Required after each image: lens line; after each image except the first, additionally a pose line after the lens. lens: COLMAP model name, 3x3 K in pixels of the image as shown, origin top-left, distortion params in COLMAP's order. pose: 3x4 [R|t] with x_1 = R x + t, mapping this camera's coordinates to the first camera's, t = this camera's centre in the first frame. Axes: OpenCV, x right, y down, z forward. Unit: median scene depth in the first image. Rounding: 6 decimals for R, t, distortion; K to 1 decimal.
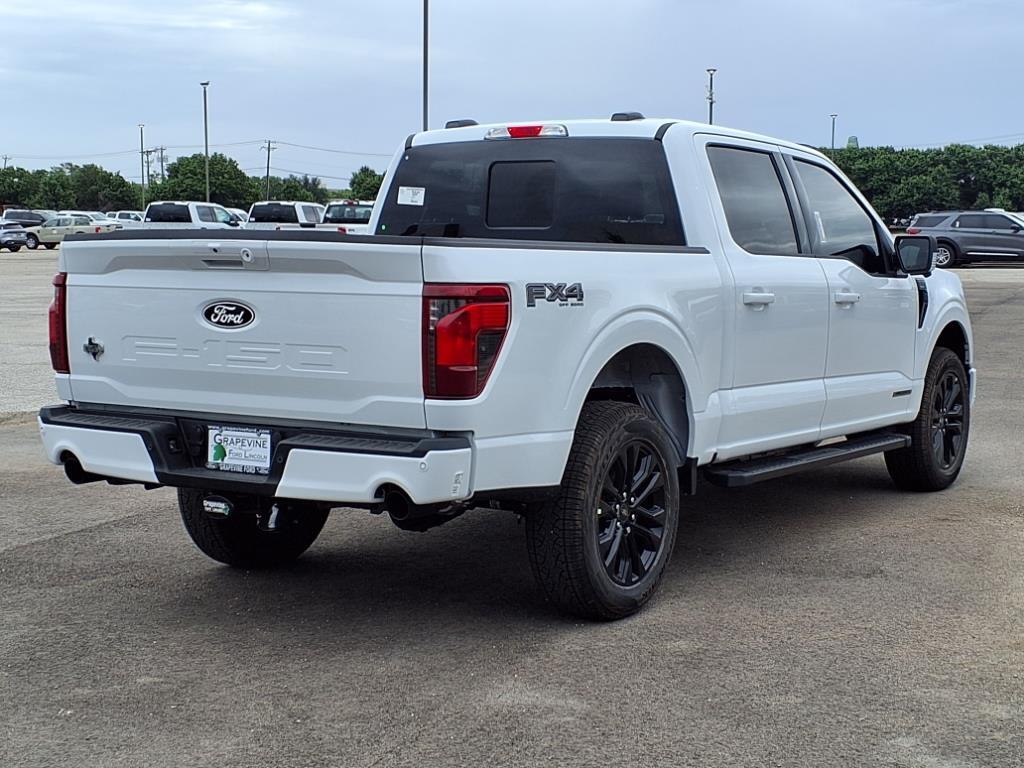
lens RADIAL K [[1636.1, 0, 514.2], [0, 1636.1, 415.6], [0, 0, 1]] dist [0.226778, -0.502976]
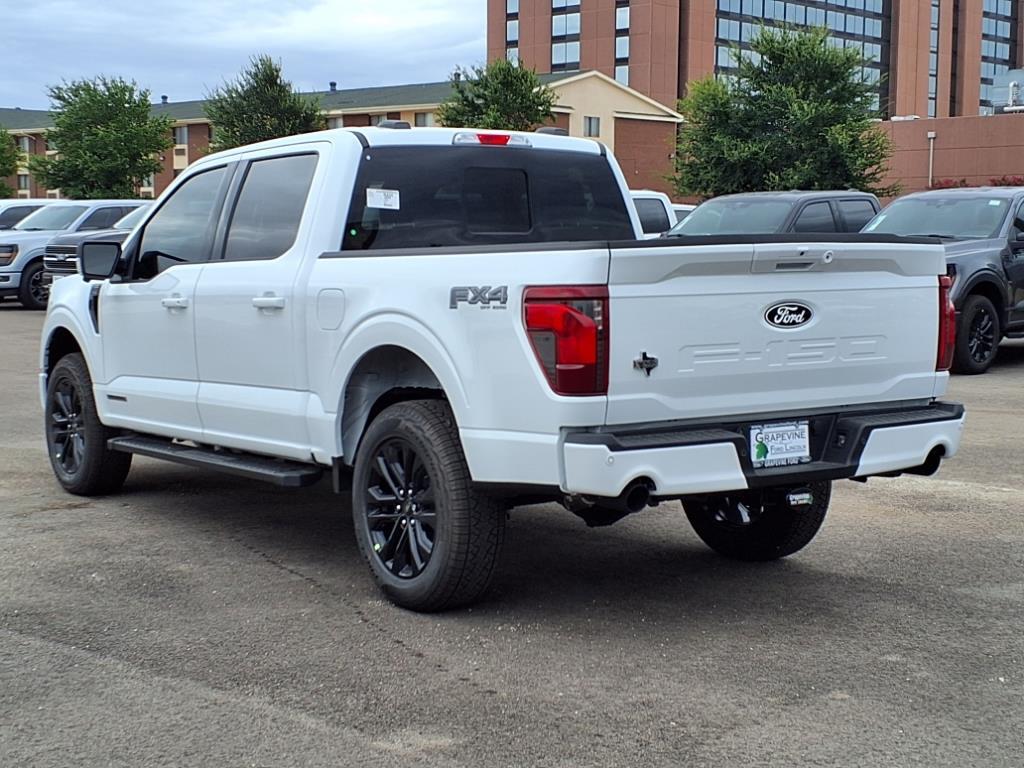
lens RADIAL K [[1636.1, 0, 514.2], [0, 1636.1, 415.6], [0, 0, 1]] dist [0.226778, -0.502976]
pose [[0.376064, -0.101535, 0.921014, -1.179391], [0.105955, 0.992170, 0.066116, -0.083444], [-0.920516, 0.072722, 0.383878, 0.745000]]
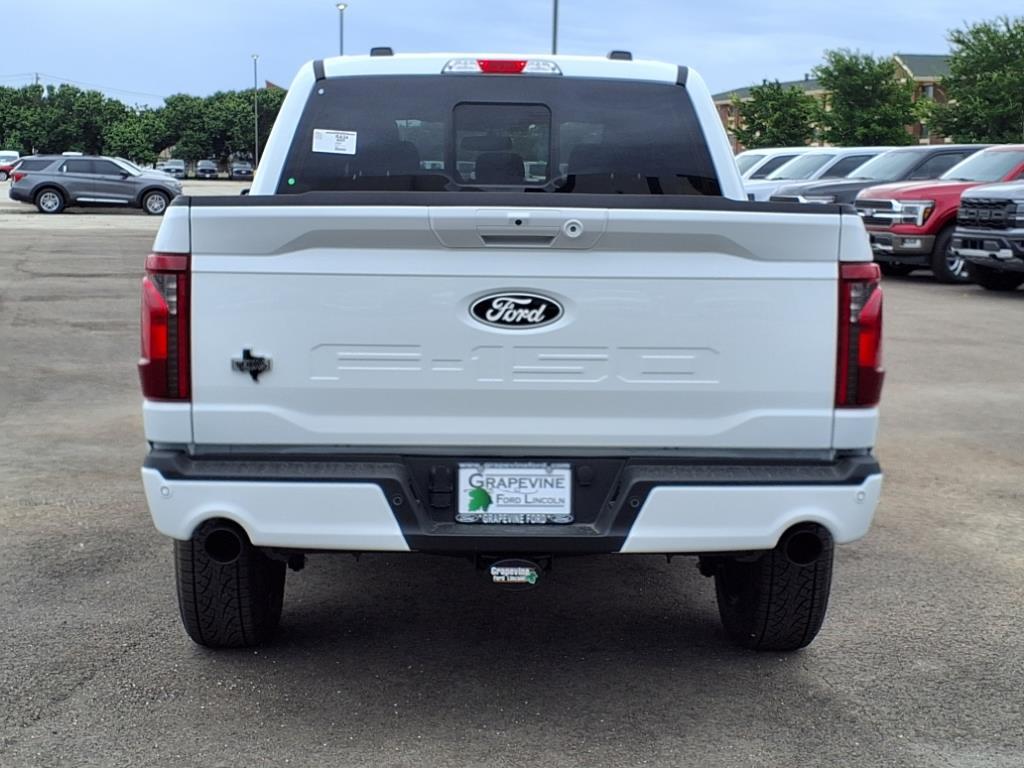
lens RADIAL K [[1636.1, 0, 514.2], [0, 1636.1, 415.6], [0, 0, 1]] dist [0.226778, -0.502976]
pose [[0.822167, -0.070545, 0.564859, -0.571640], [0.051372, 0.997437, 0.049796, -0.049664], [-0.566924, -0.011922, 0.823684, 0.394590]]
